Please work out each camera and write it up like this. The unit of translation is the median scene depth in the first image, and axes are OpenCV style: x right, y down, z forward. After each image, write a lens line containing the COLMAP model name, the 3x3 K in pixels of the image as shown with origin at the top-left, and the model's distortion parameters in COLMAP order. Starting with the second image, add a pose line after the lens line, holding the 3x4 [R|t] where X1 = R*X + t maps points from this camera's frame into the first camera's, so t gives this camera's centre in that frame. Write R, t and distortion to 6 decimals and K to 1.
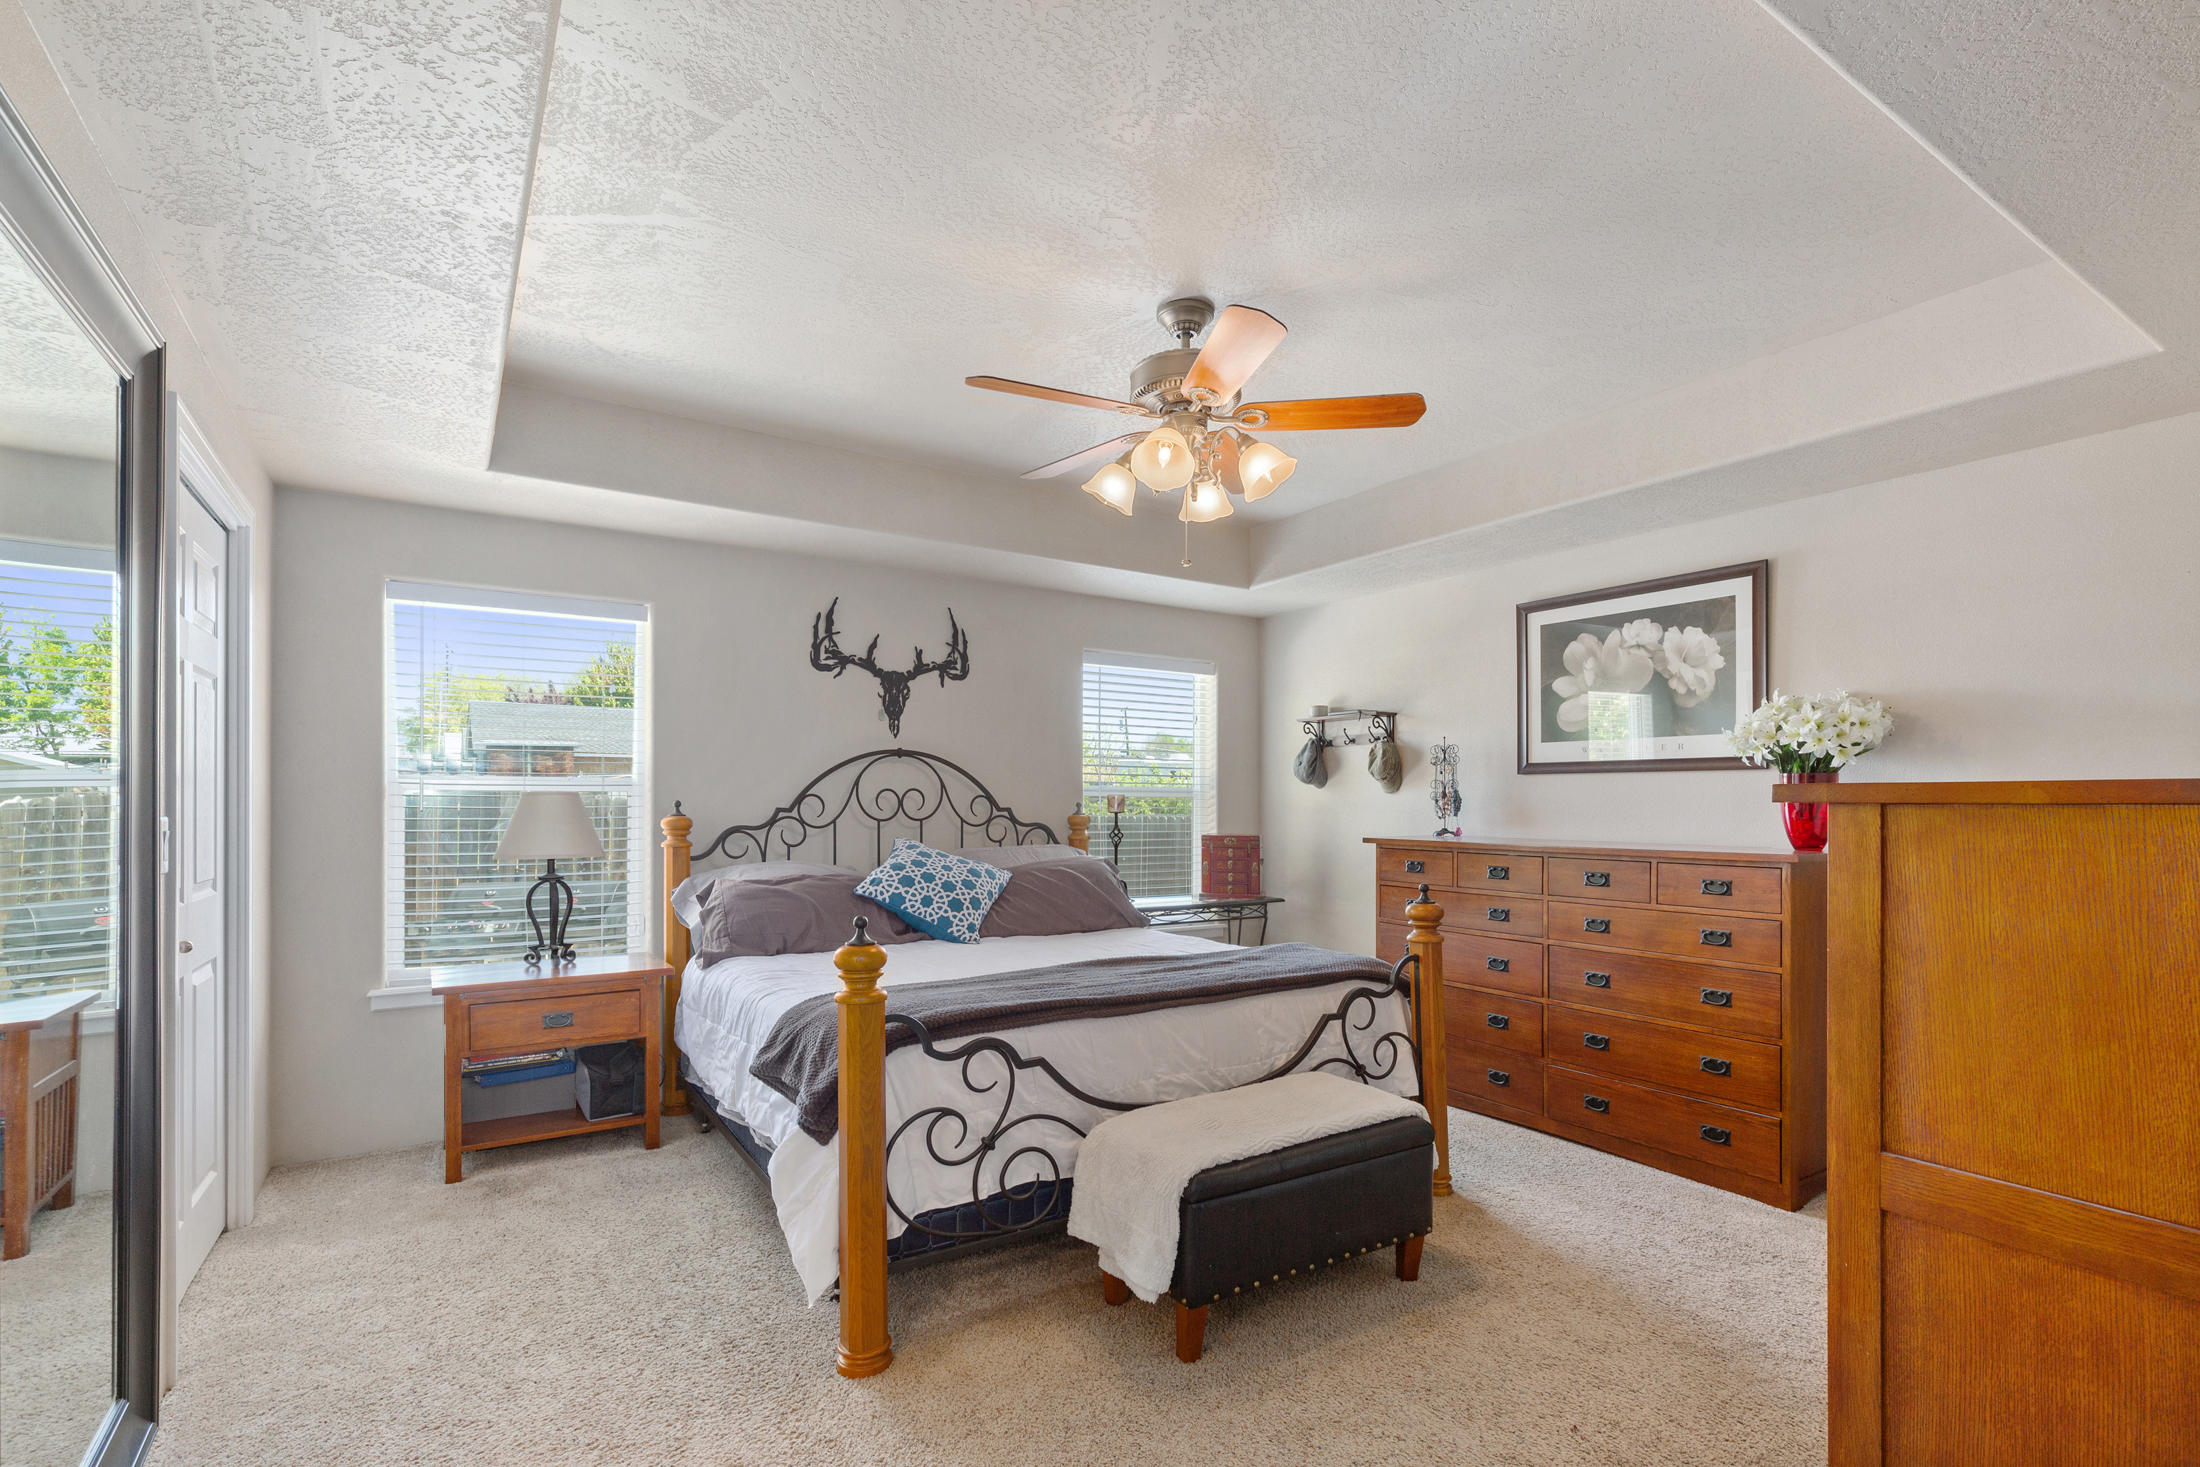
lens RADIAL K [[1006.1, 0, 1092.9], [0, 1006.1, 802.5], [0, 0, 1]] dist [0.000423, -0.000005]
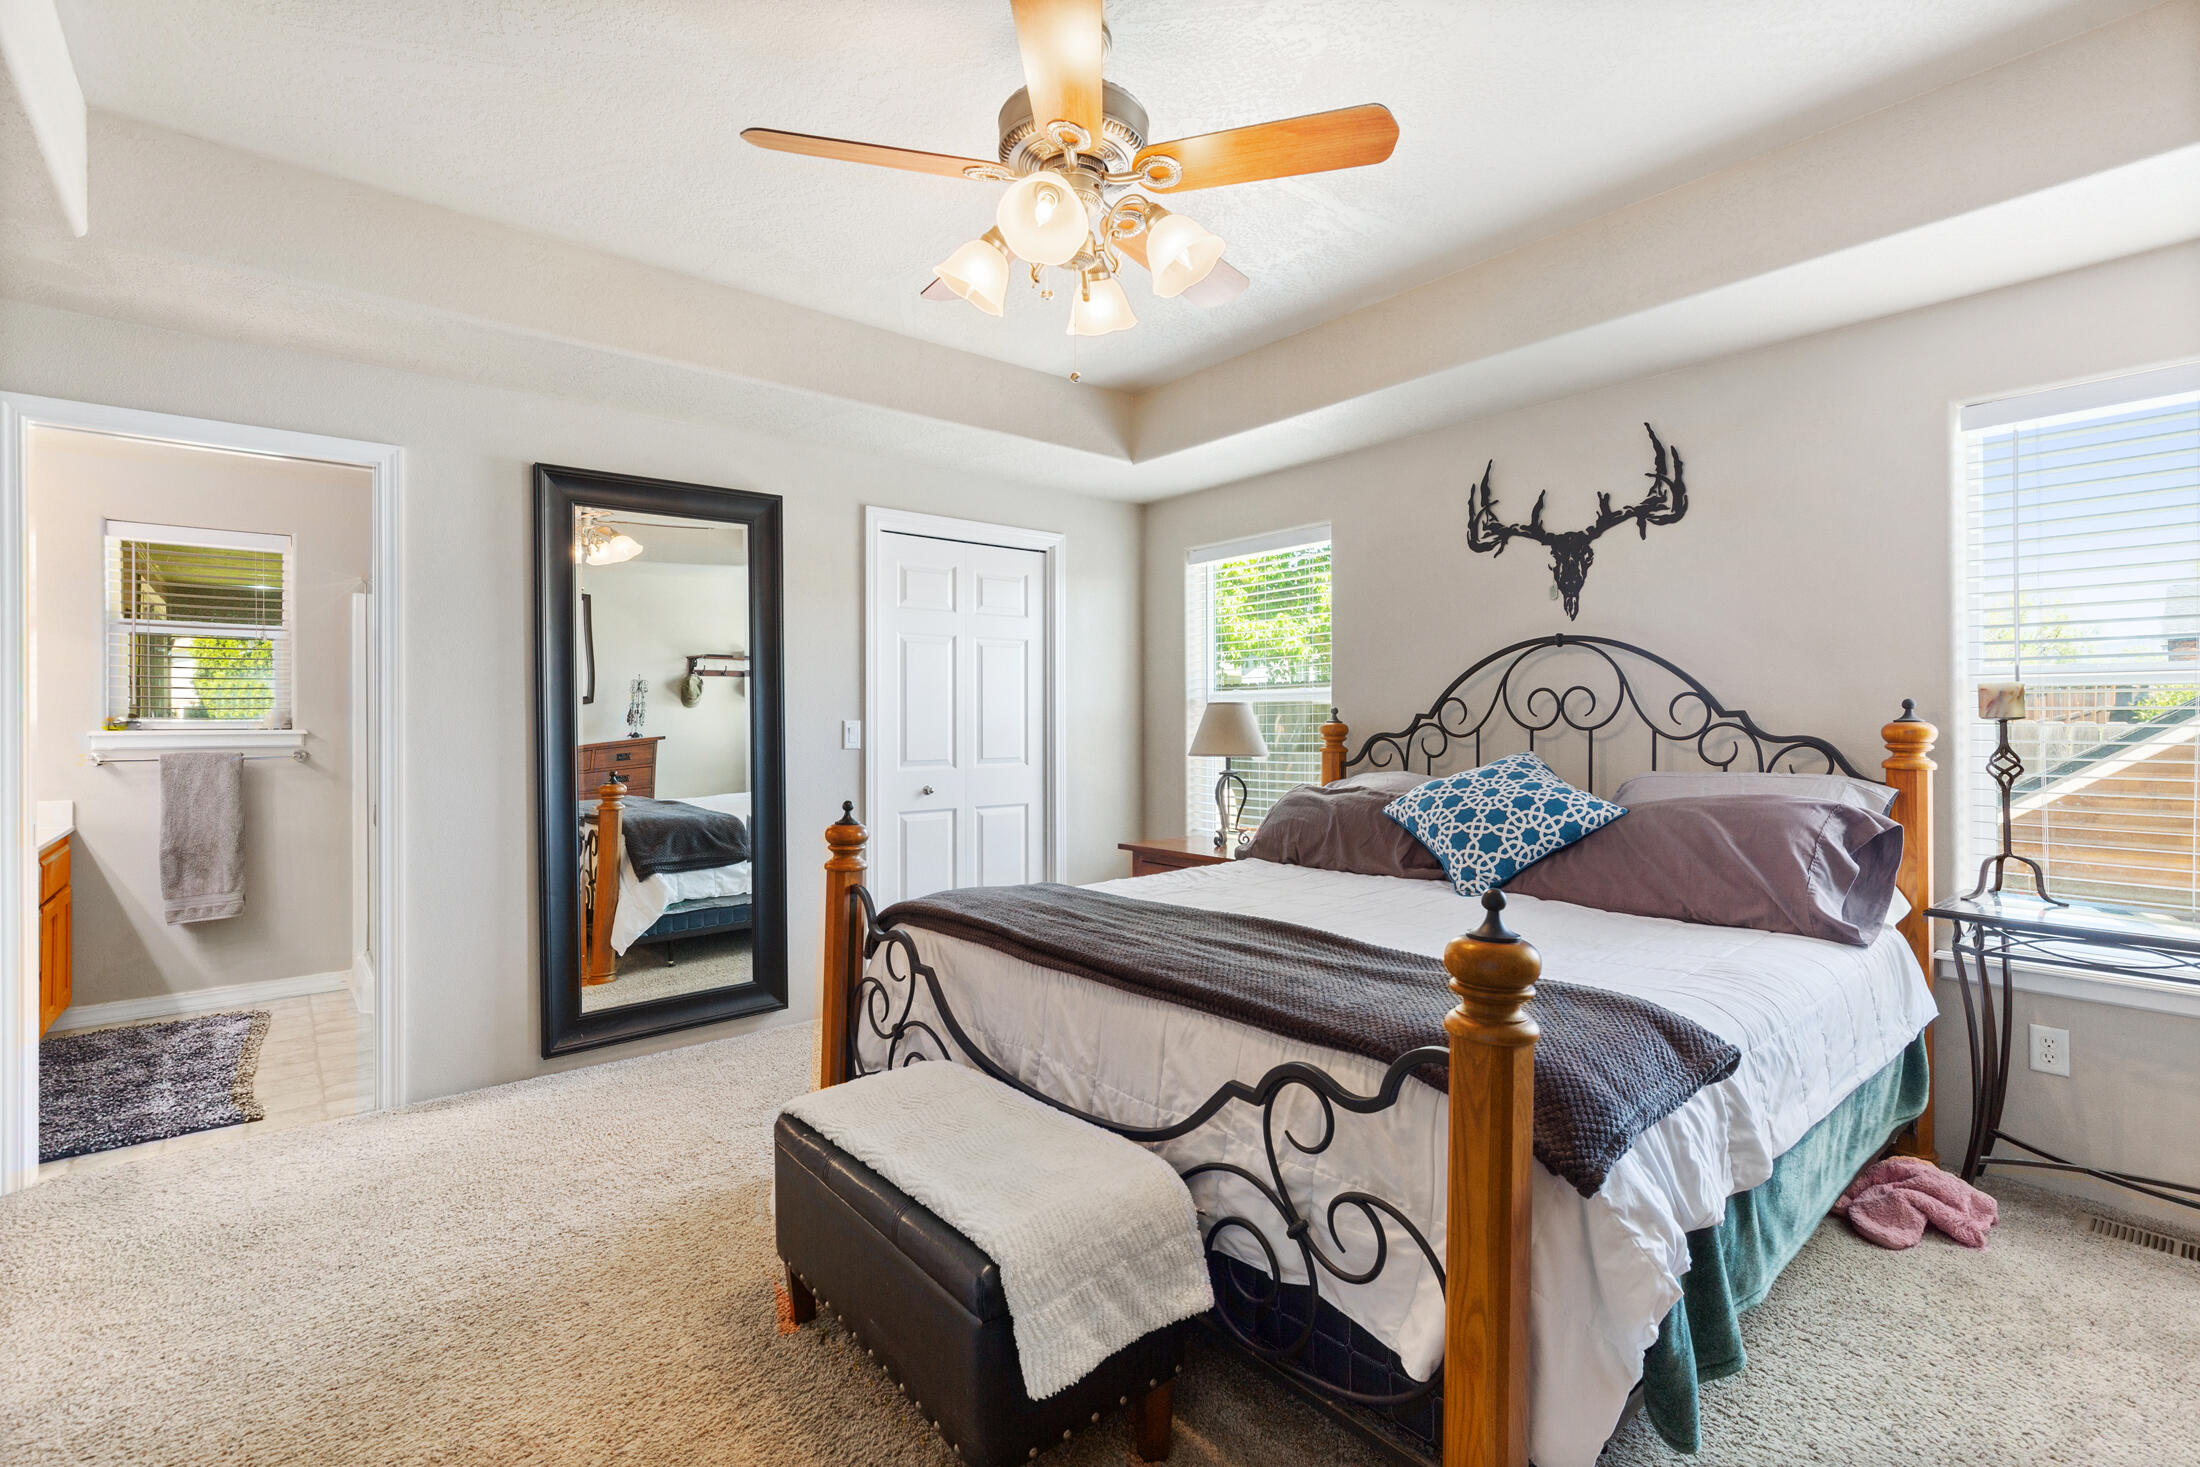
lens RADIAL K [[976.3, 0, 1096.0], [0, 976.3, 704.1], [0, 0, 1]] dist [0.012343, 0.000044]
pose [[0.139335, -0.018263, -0.990077, 0.493562], [0.008238, 0.999817, -0.017284, 0.008815], [0.990211, -0.005748, 0.139460, 0.558357]]
